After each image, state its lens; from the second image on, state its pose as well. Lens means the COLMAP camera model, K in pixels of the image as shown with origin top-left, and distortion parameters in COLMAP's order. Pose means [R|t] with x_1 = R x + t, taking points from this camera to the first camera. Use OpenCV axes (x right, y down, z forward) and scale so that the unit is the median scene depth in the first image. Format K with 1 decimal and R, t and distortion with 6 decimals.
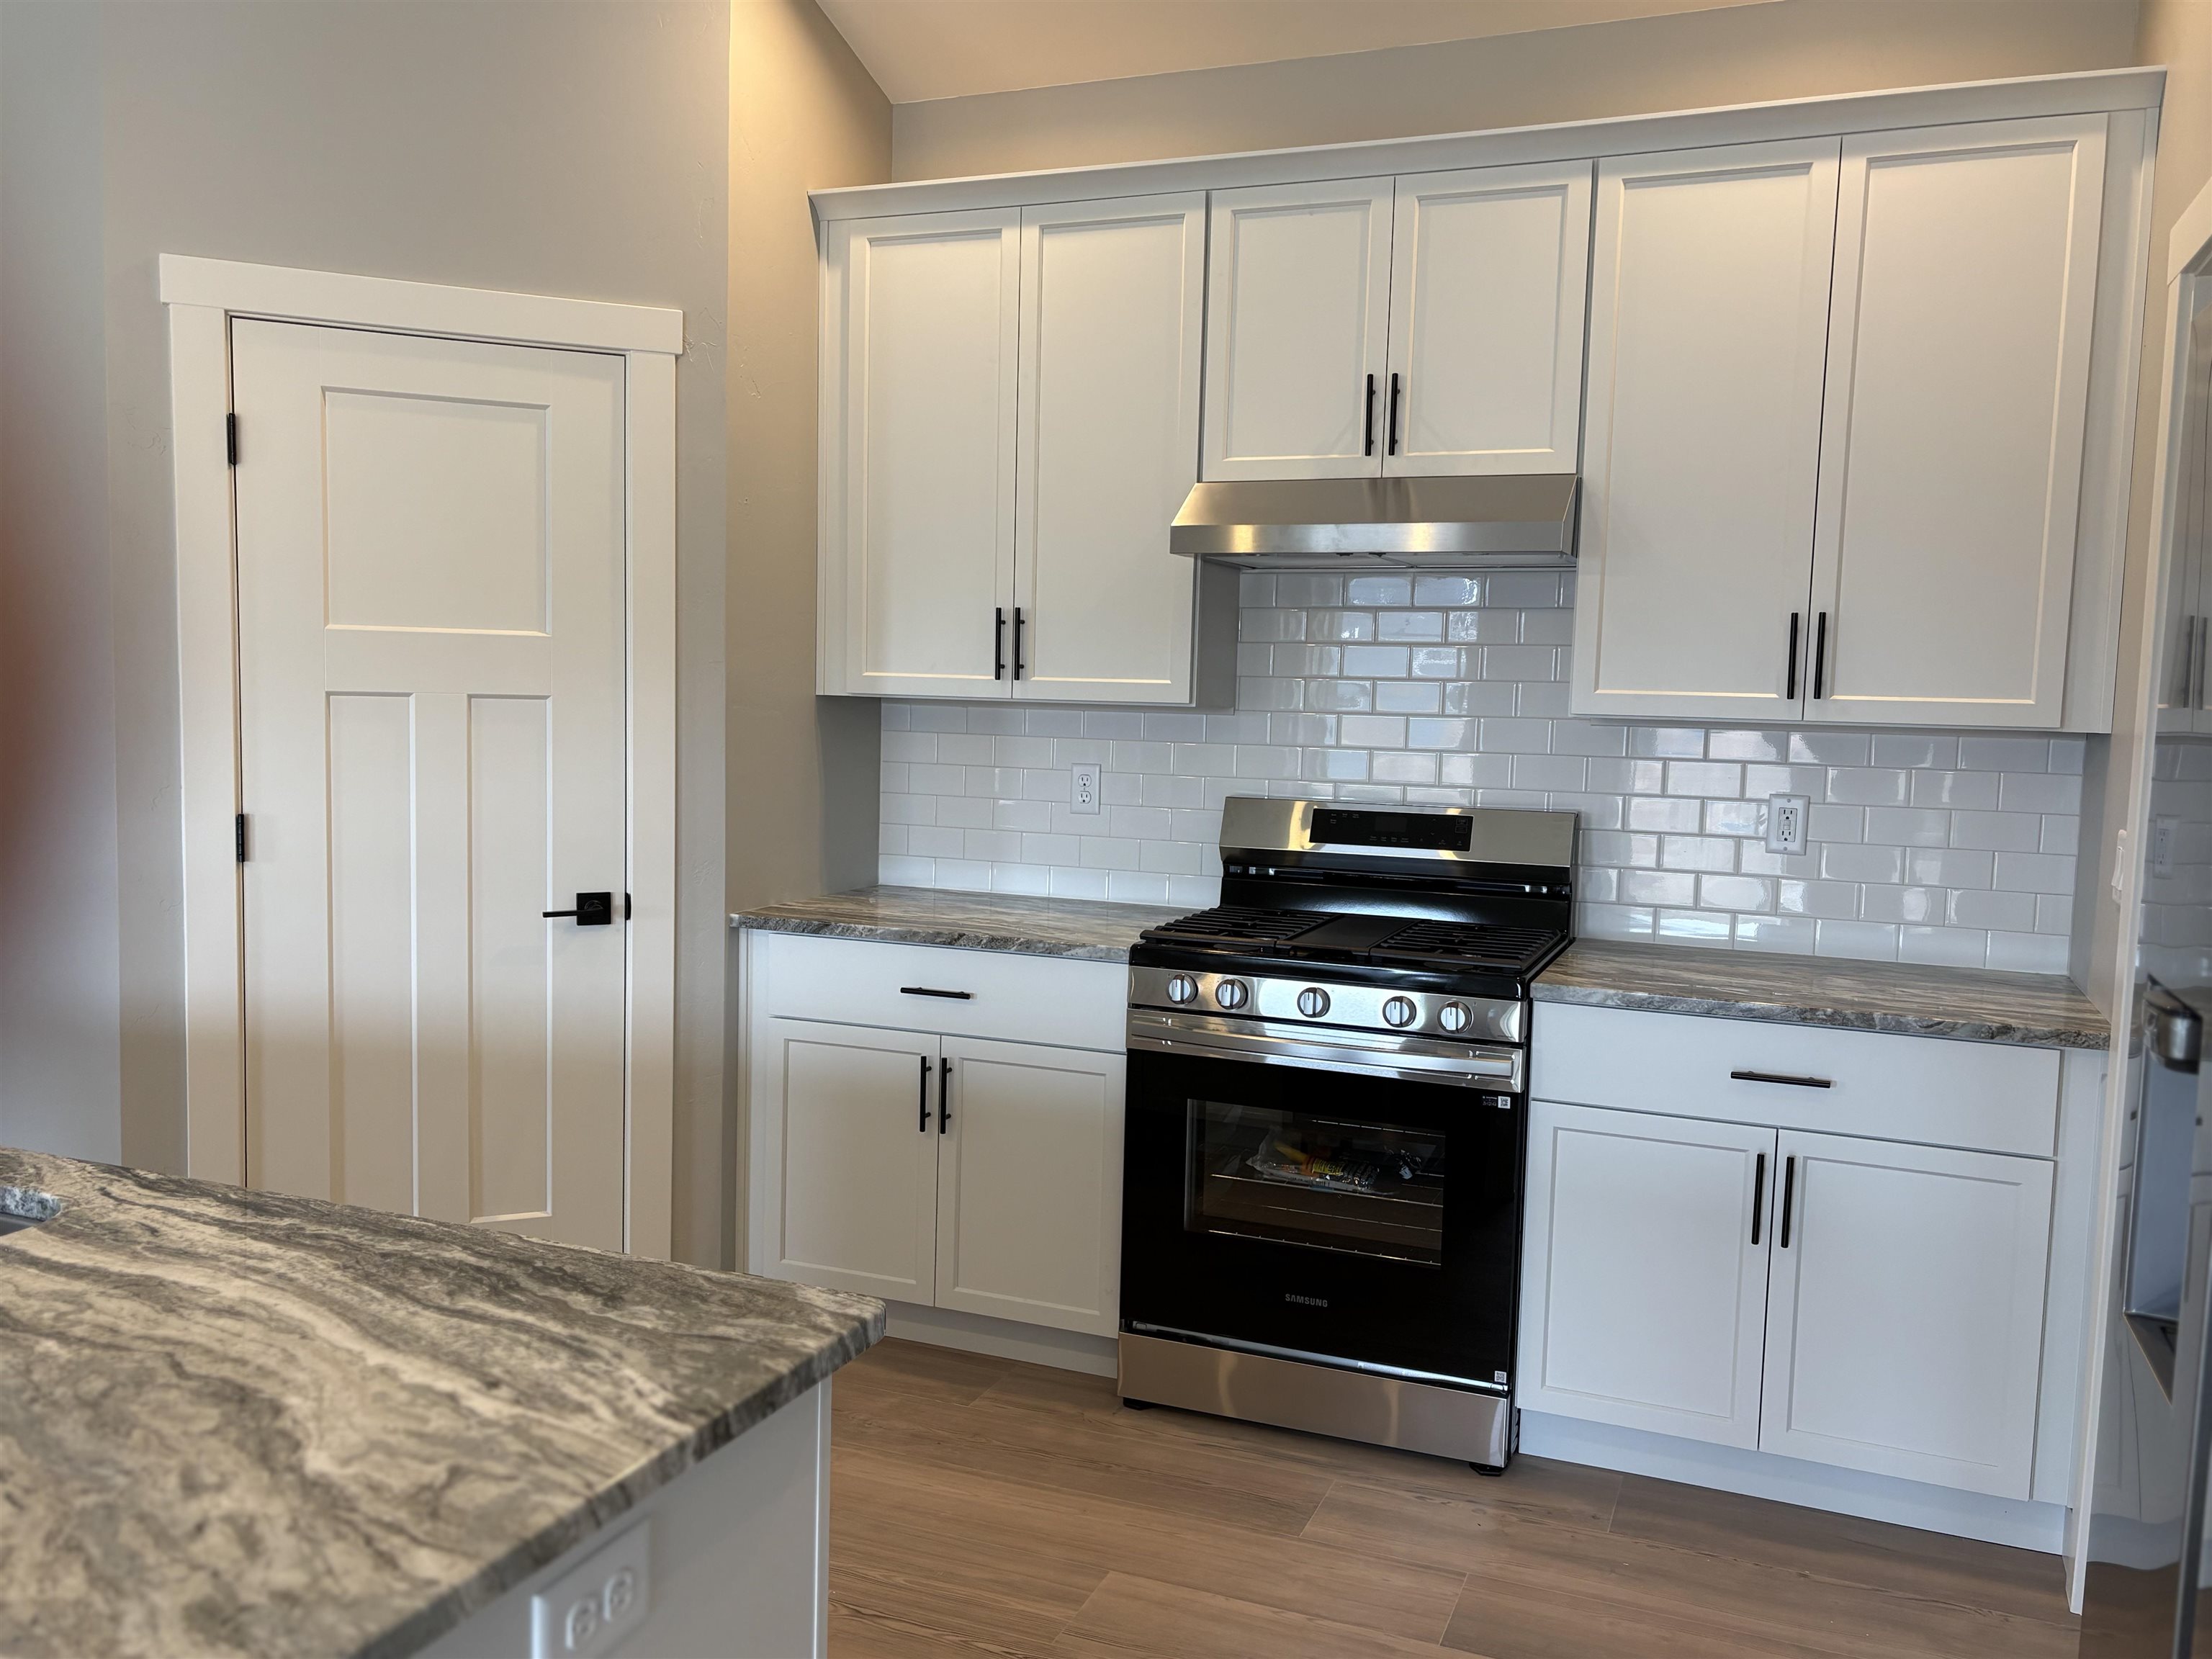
lens RADIAL K [[1781.2, 0, 1104.8], [0, 1781.2, 835.1], [0, 0, 1]] dist [0.071954, -0.079632]
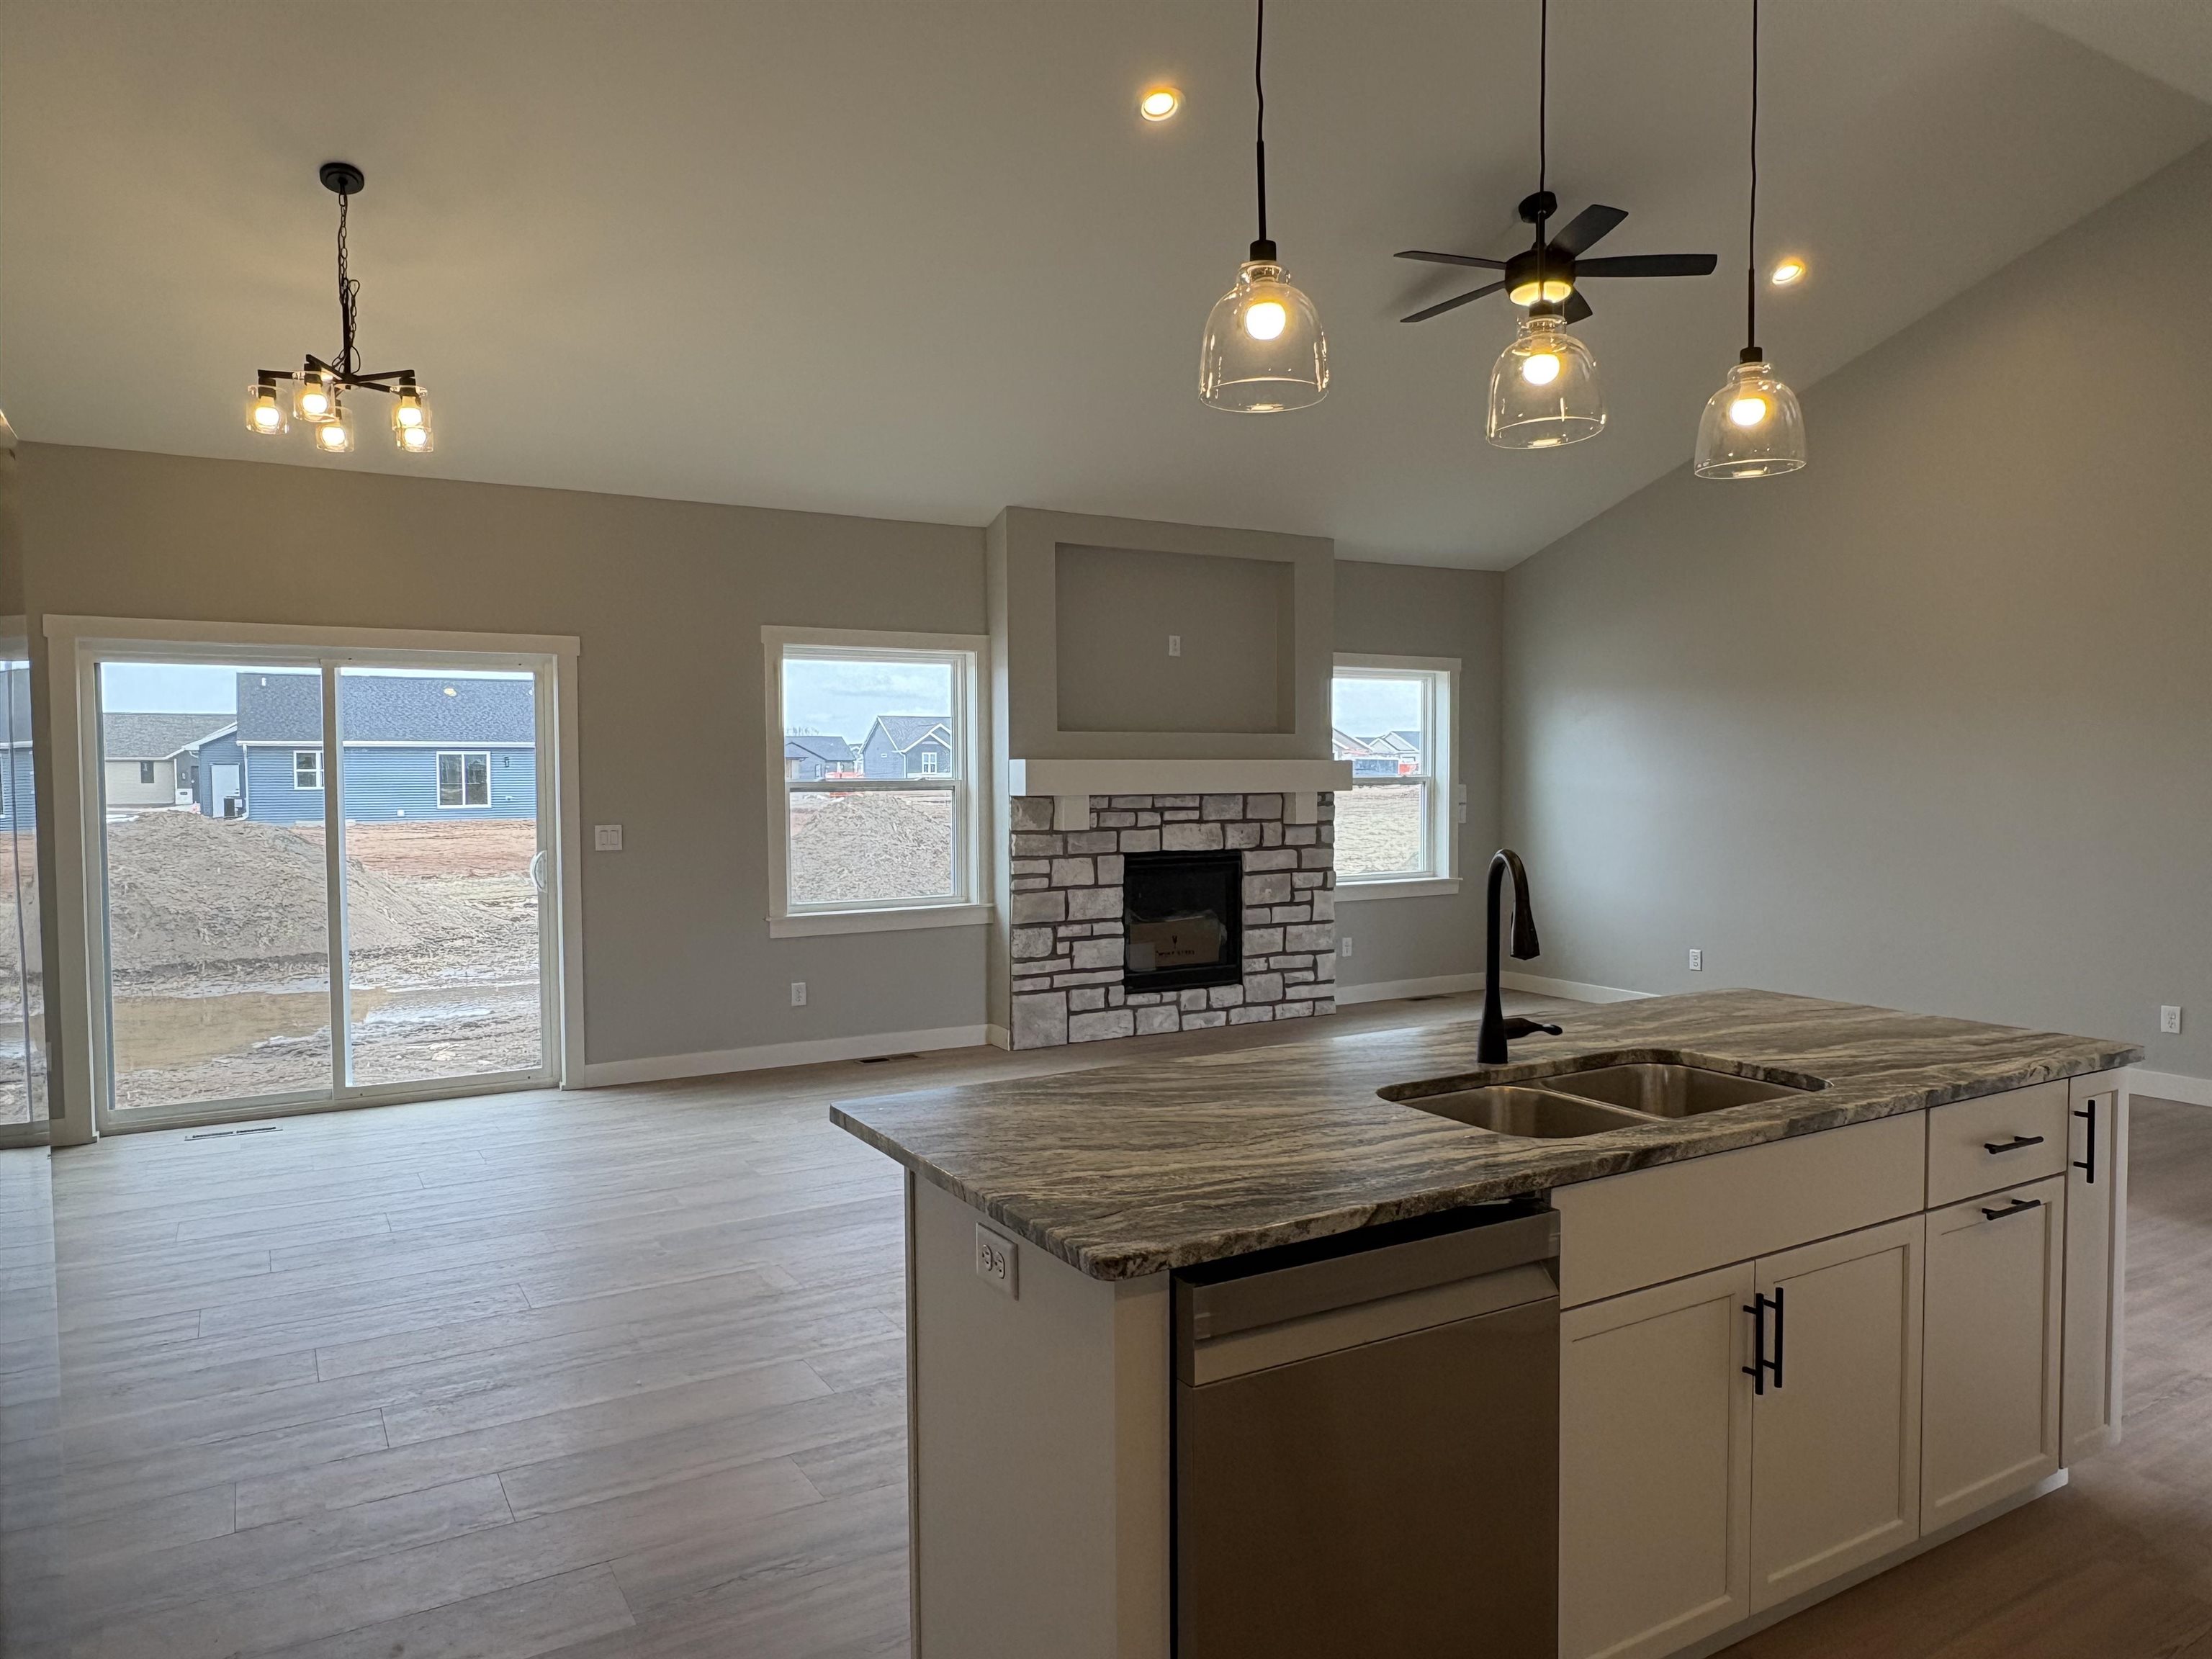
lens RADIAL K [[1458.1, 0, 1107.5], [0, 1458.1, 836.2], [0, 0, 1]] dist [-0.001247, -0.000553]
pose [[-0.607689, 0.012943, -0.794070, 0.332875], [-0.078917, 0.993934, 0.076594, -0.061969], [0.790245, 0.109211, -0.602981, 0.734864]]
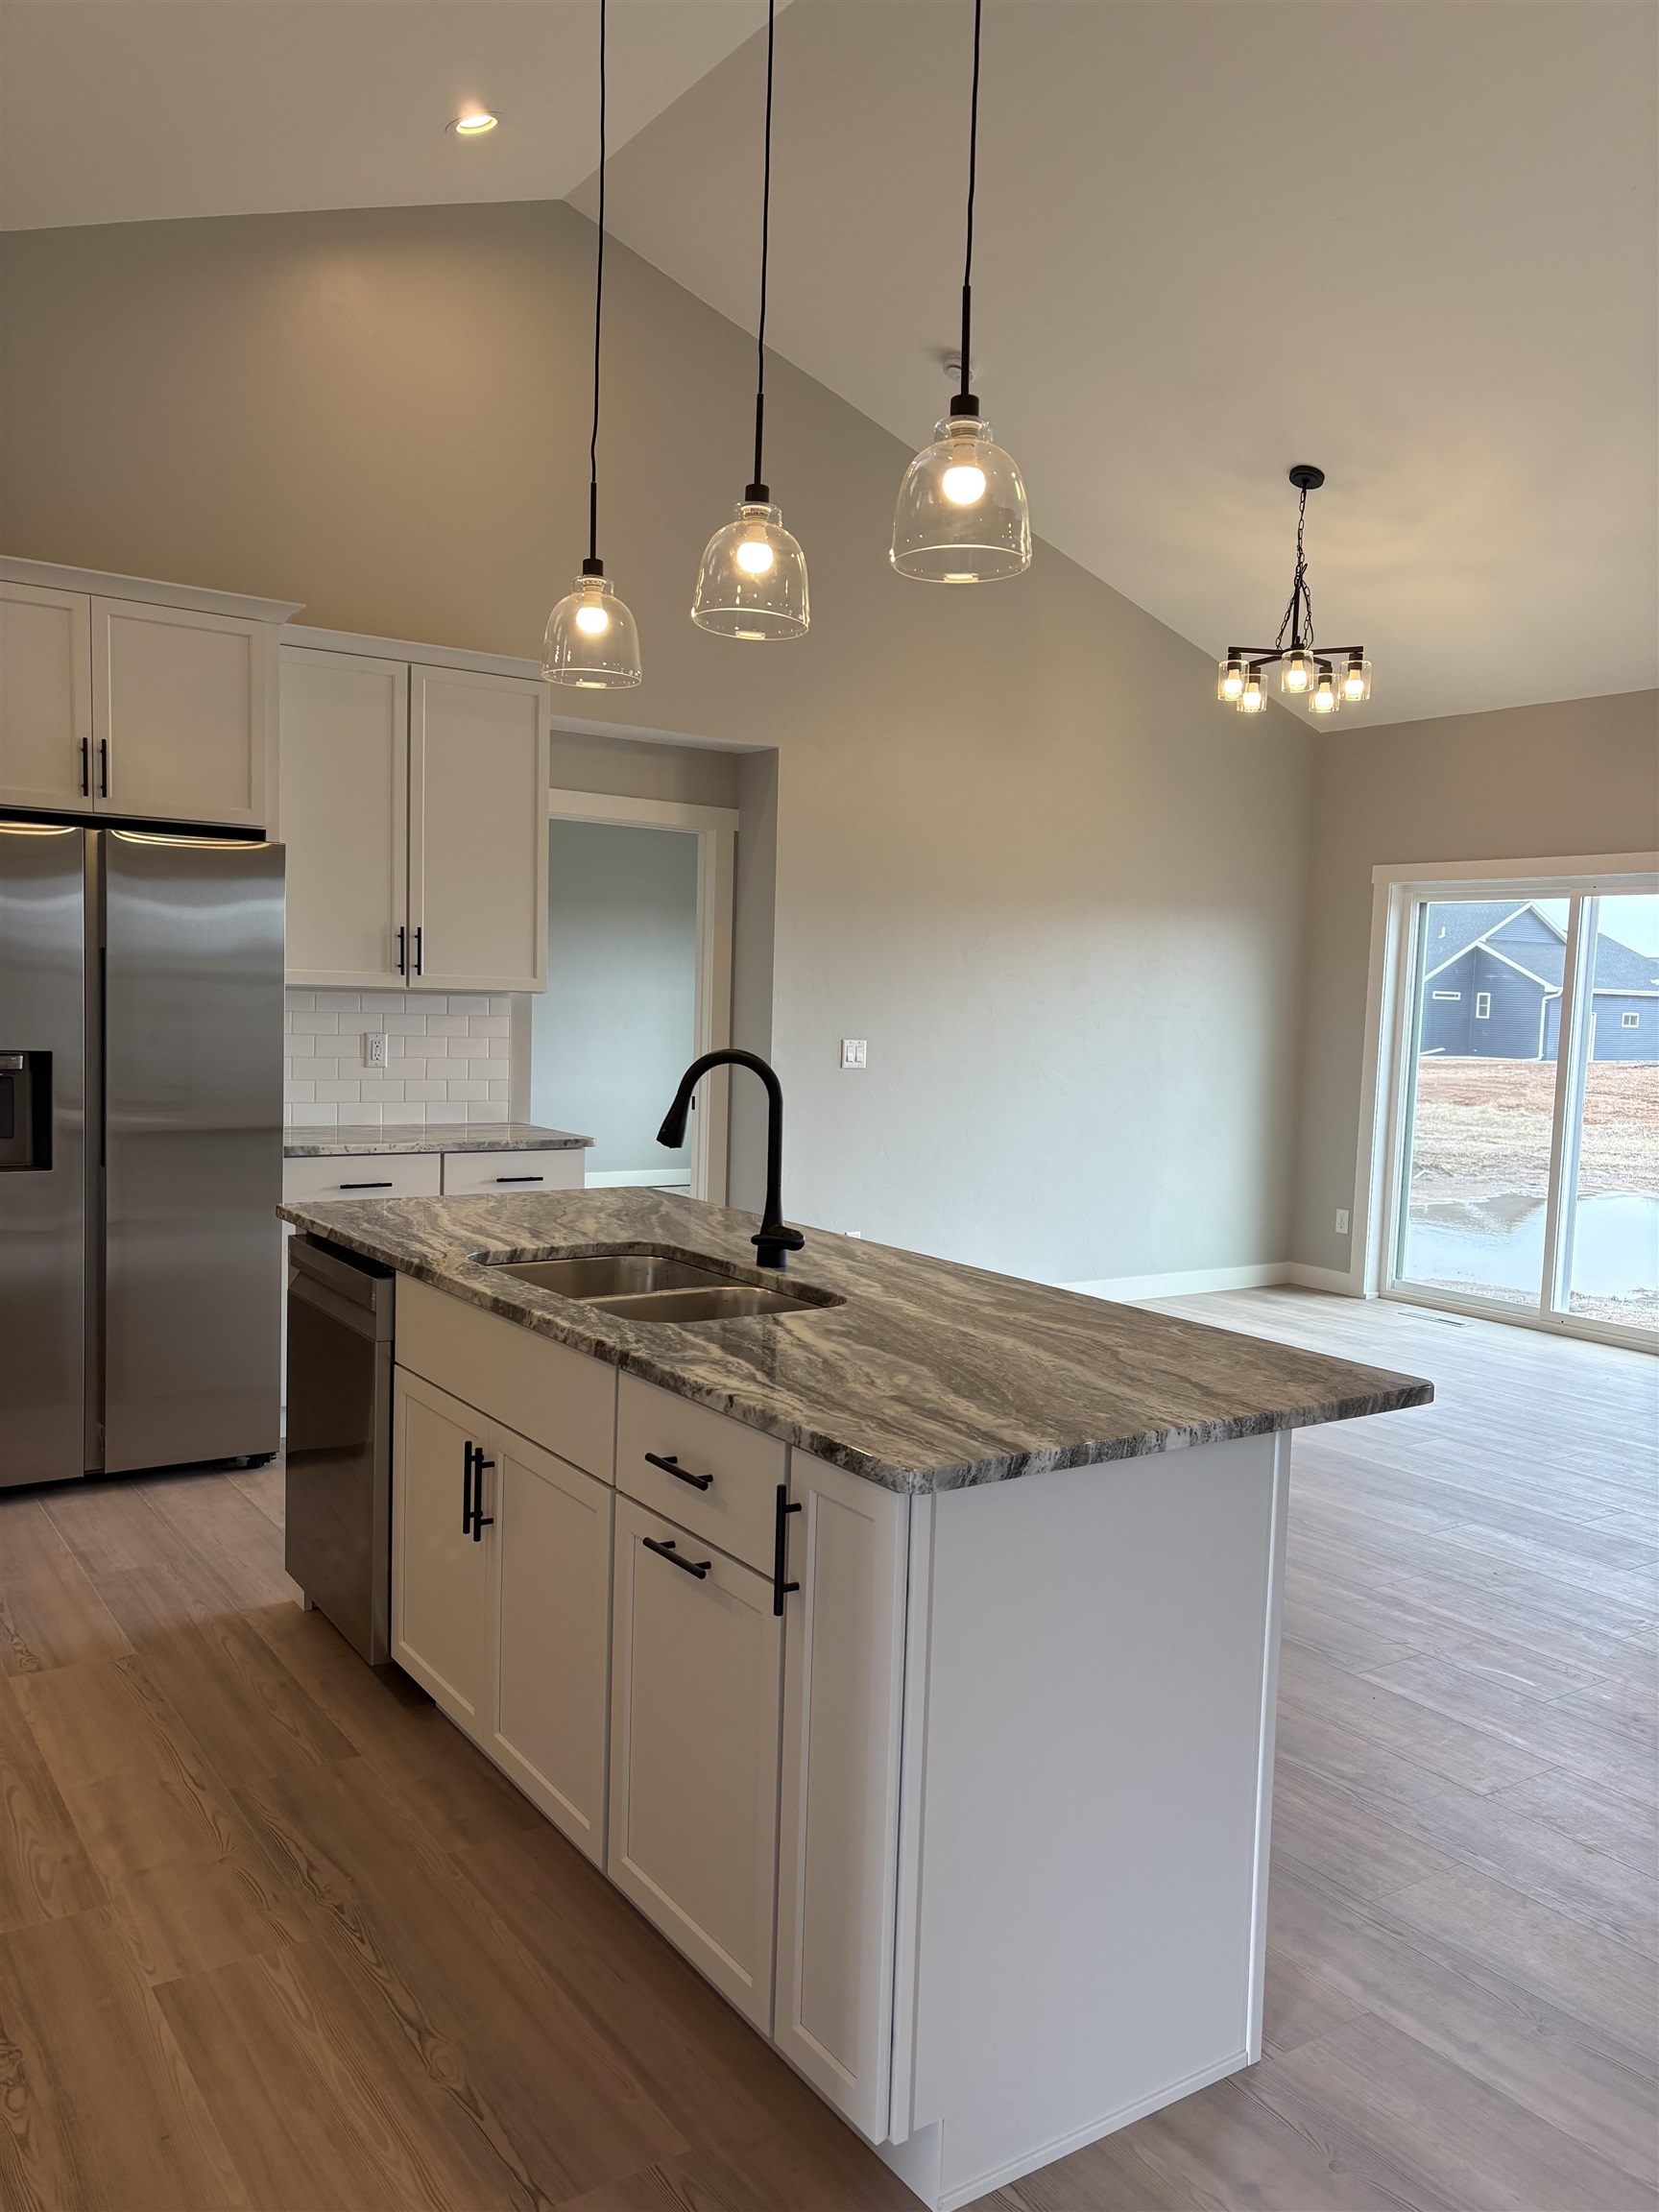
lens RADIAL K [[1659.0, 0, 839.1], [0, 1659.0, 1118.9], [0, 0, 1]] dist [0.063835, -0.068230]
pose [[-0.833882, -0.096812, 0.543386, -0.965389], [-0.006467, 0.986143, 0.165770, -0.125002], [-0.551905, 0.134719, -0.822953, 1.153429]]
